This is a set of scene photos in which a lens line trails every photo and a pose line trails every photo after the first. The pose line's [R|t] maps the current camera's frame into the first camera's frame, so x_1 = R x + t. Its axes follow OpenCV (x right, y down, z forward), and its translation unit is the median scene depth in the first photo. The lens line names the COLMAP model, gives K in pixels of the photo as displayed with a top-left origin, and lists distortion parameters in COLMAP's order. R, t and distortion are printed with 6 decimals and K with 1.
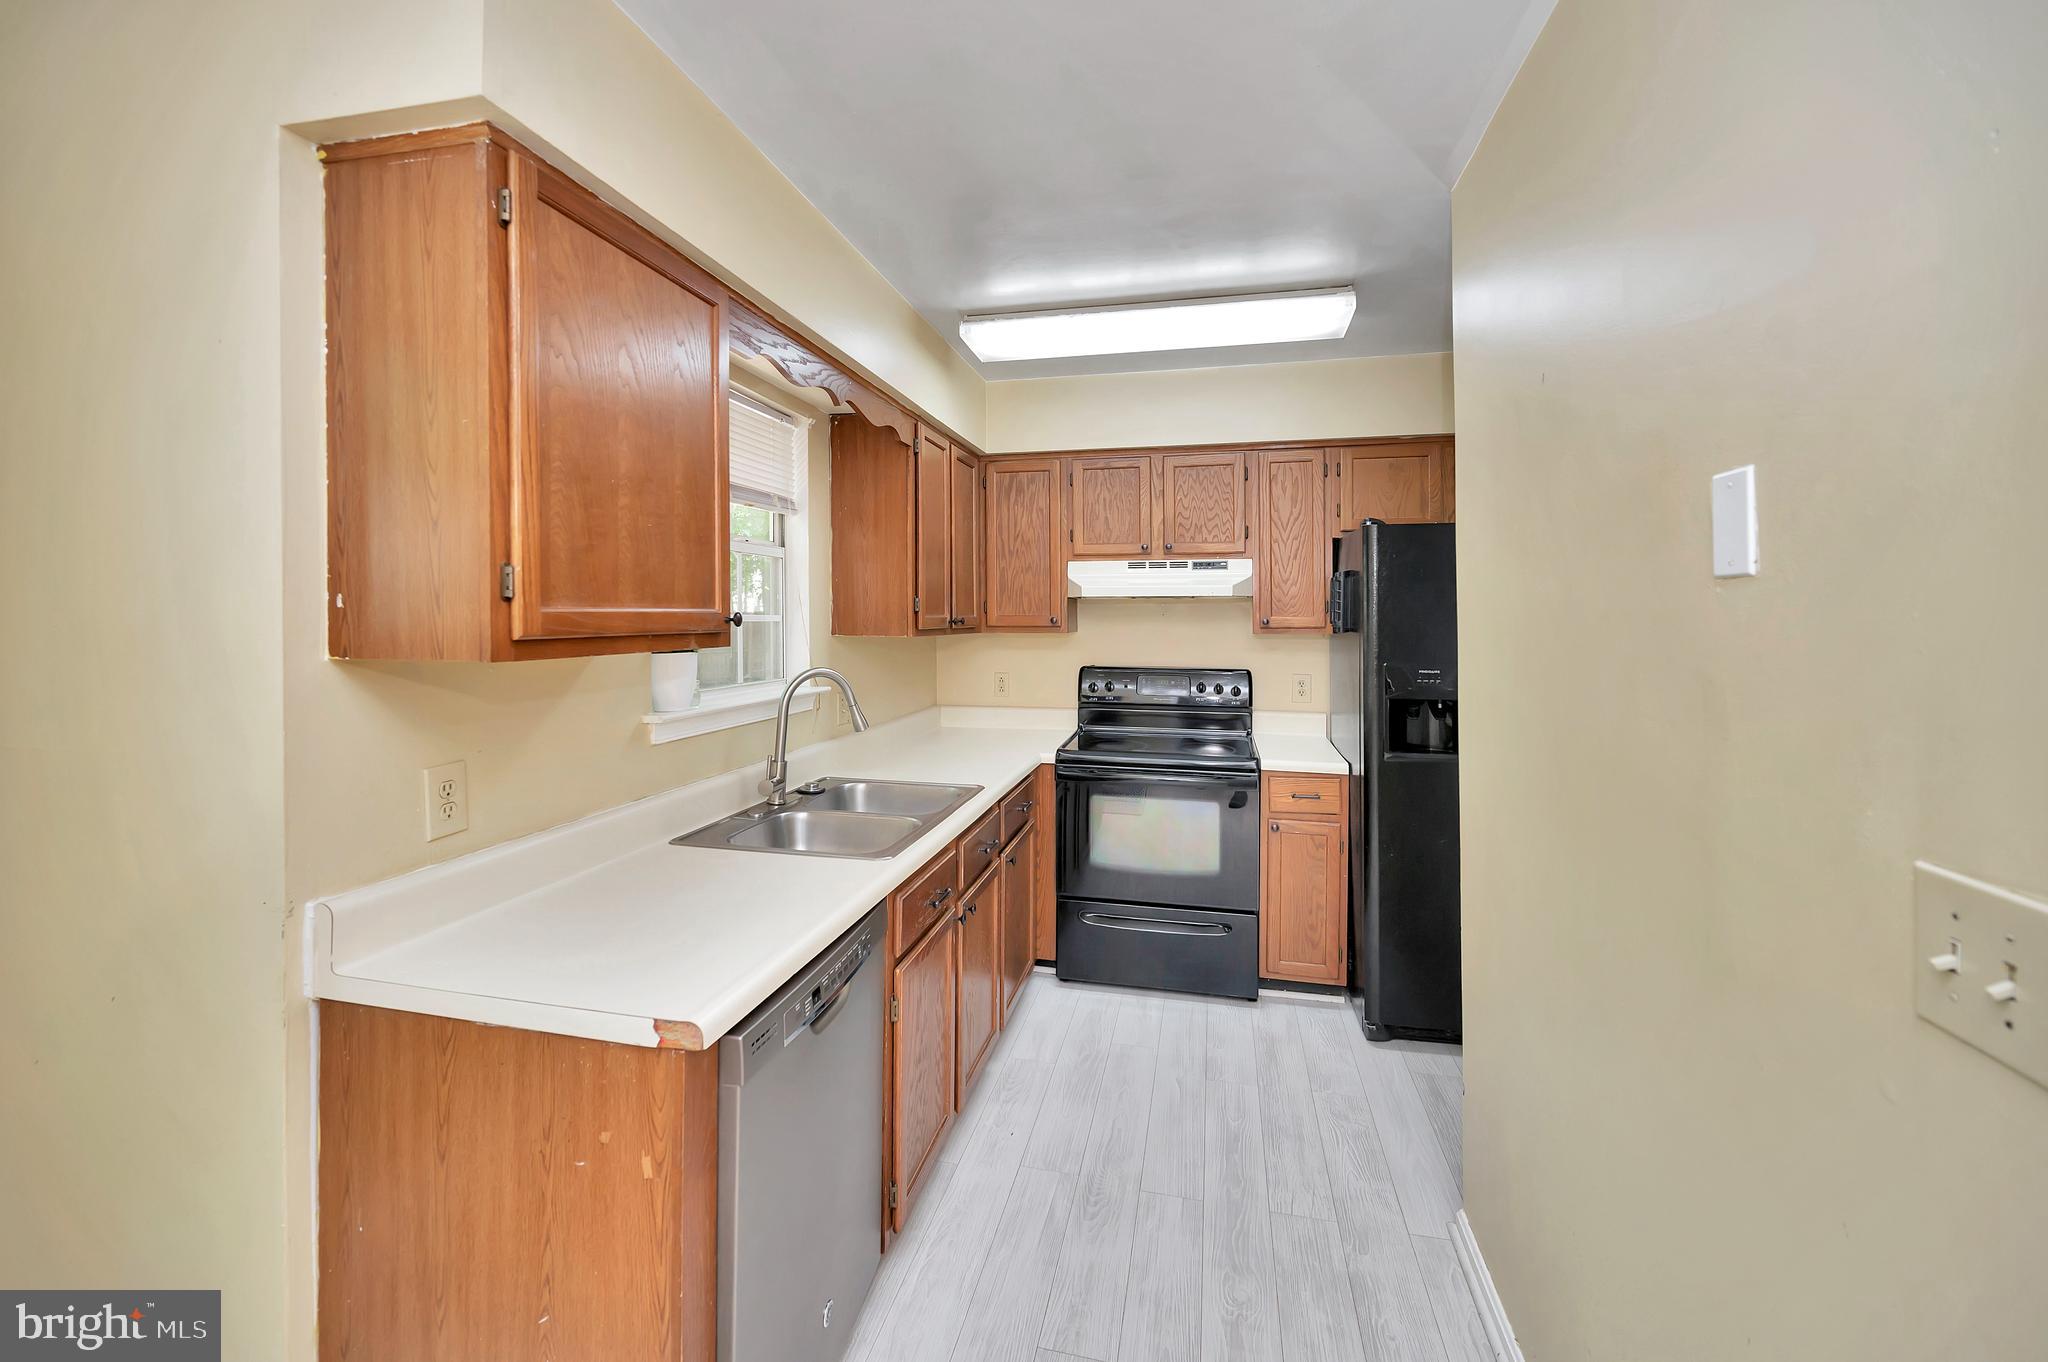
lens RADIAL K [[843.2, 0, 1014.4], [0, 843.2, 612.3], [0, 0, 1]] dist [0.000098, -0.000039]
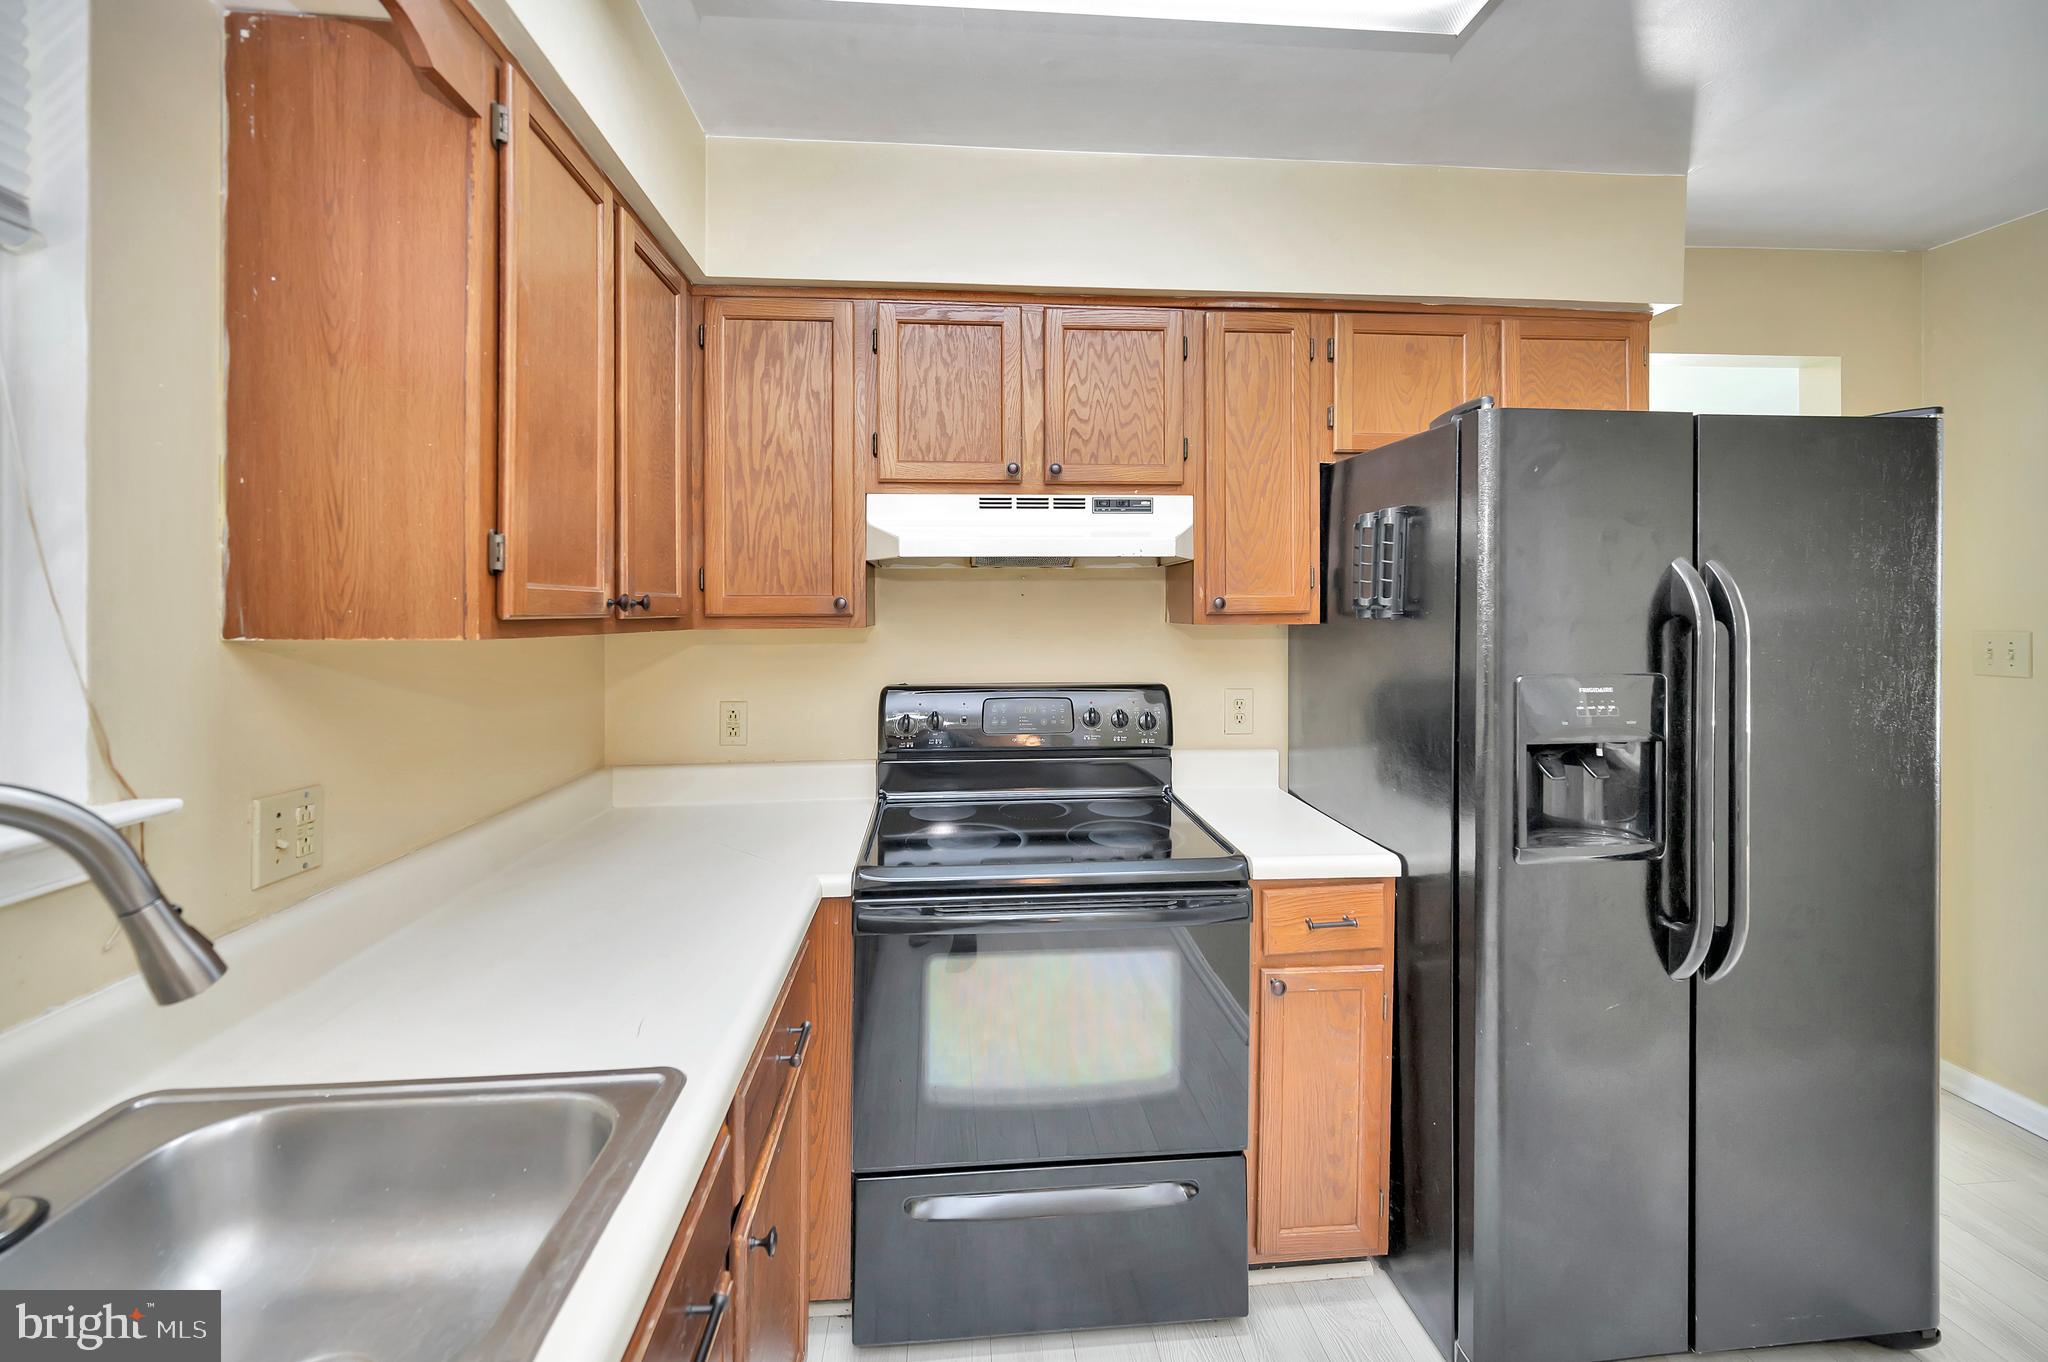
lens RADIAL K [[846.8, 0, 1020.5], [0, 846.8, 593.9], [0, 0, 1]] dist [-0.000645, 0.000040]
pose [[0.950264, 0.002211, 0.311437, -0.012181], [0.003267, 0.999849, -0.017066, 0.014016], [-0.311427, 0.017235, 0.950114, 0.502511]]
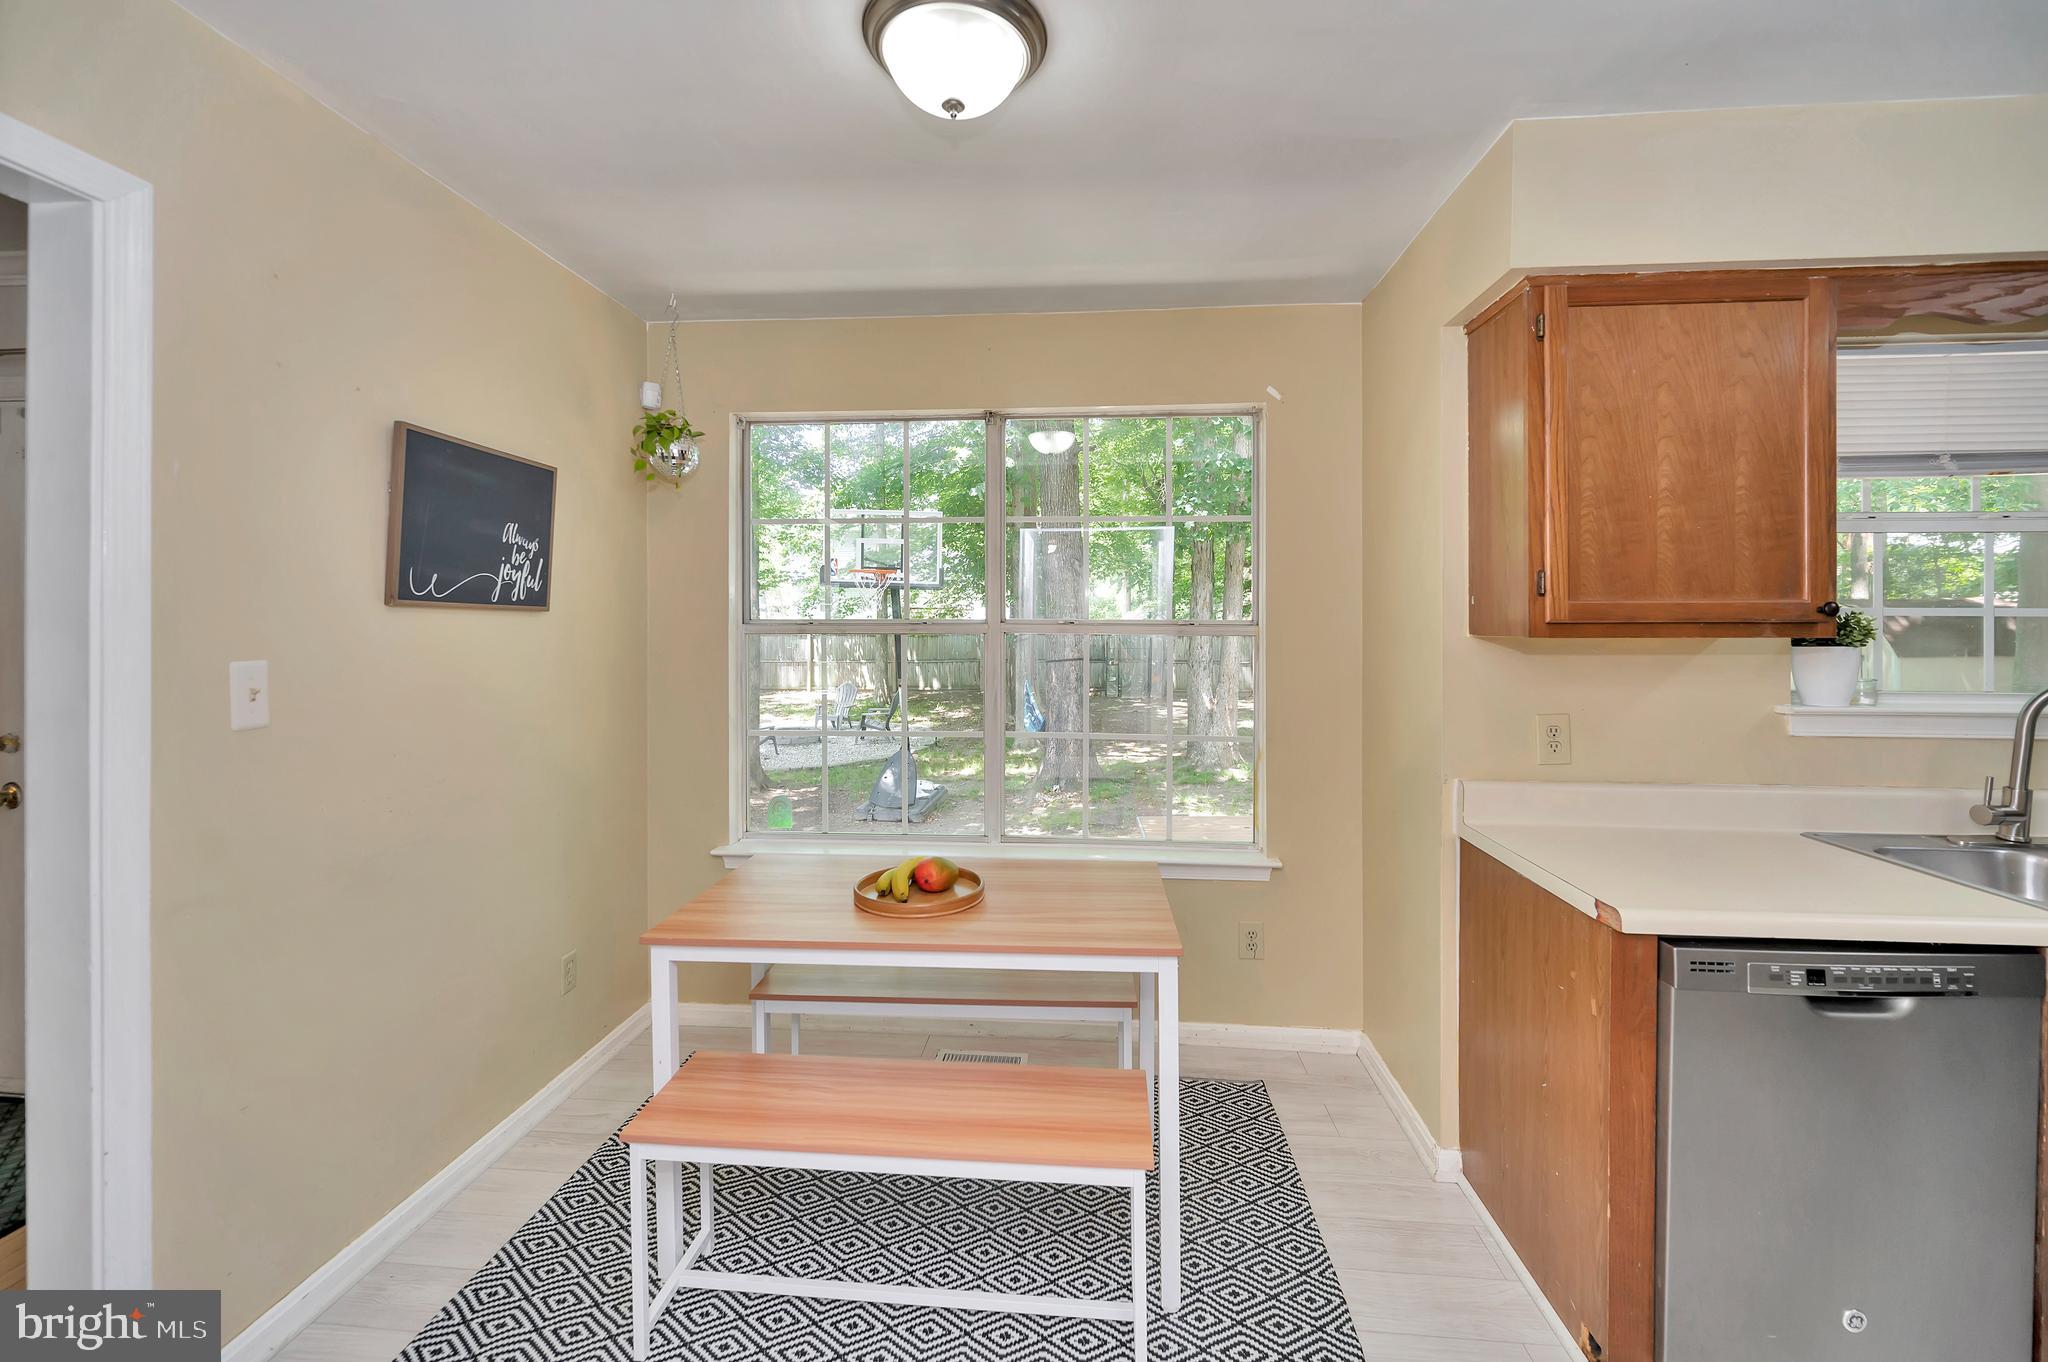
lens RADIAL K [[825.7, 0, 1032.3], [0, 825.7, 640.5], [0, 0, 1]] dist [-0.000451, -0.000112]
pose [[0.149853, 0.016940, -0.988563, 0.255210], [0.003832, 0.999836, 0.017714, 0.012993], [0.988701, -0.006443, 0.149764, -0.032971]]
